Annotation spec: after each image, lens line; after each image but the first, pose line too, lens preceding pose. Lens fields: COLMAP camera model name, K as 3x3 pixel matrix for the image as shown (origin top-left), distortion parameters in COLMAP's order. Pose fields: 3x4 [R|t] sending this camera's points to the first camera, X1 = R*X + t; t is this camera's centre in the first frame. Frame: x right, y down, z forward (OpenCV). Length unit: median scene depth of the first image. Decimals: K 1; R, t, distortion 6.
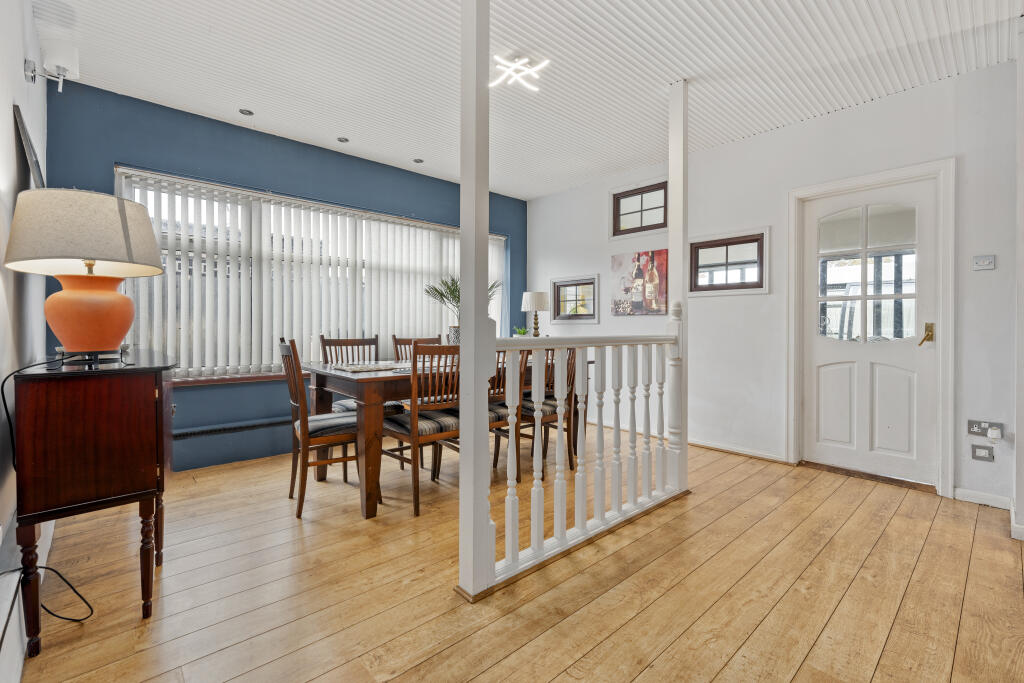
lens RADIAL K [[453.3, 0, 512.8], [0, 453.3, 327.5], [0, 0, 1]] dist [-0.000243, 0.000002]
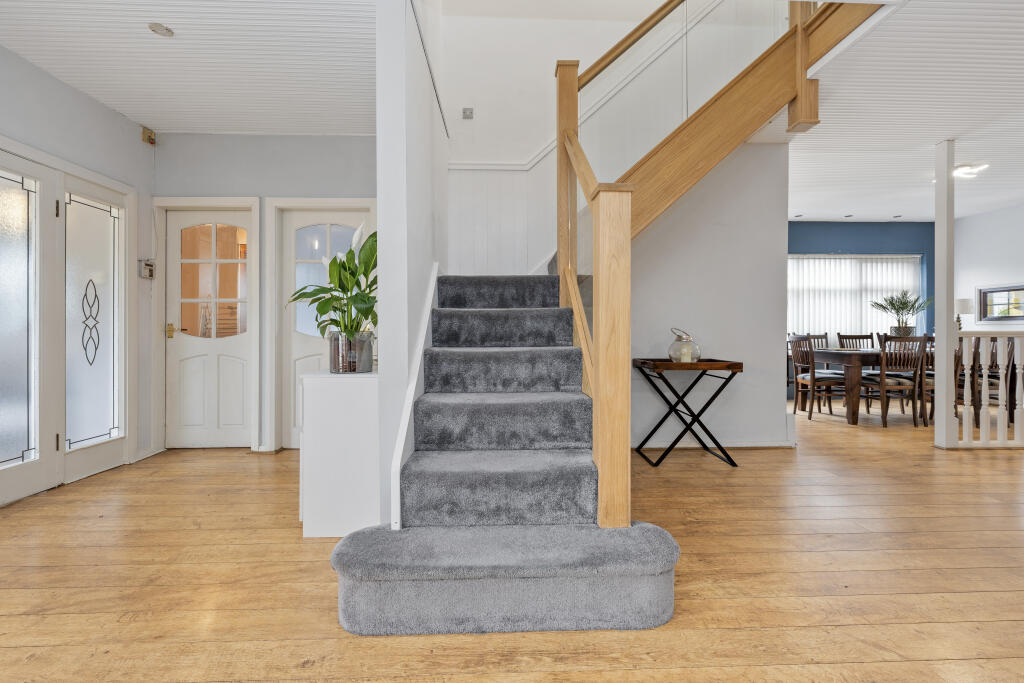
lens RADIAL K [[430.4, 0, 512.6], [0, 430.4, 327.3], [0, 0, 1]] dist [-0.000742, -0.000412]
pose [[0.759861, -0.007330, -0.650044, -0.150955], [0.002025, 0.999958, -0.008910, 0.008210], [0.650083, 0.005454, 0.759844, -0.906147]]
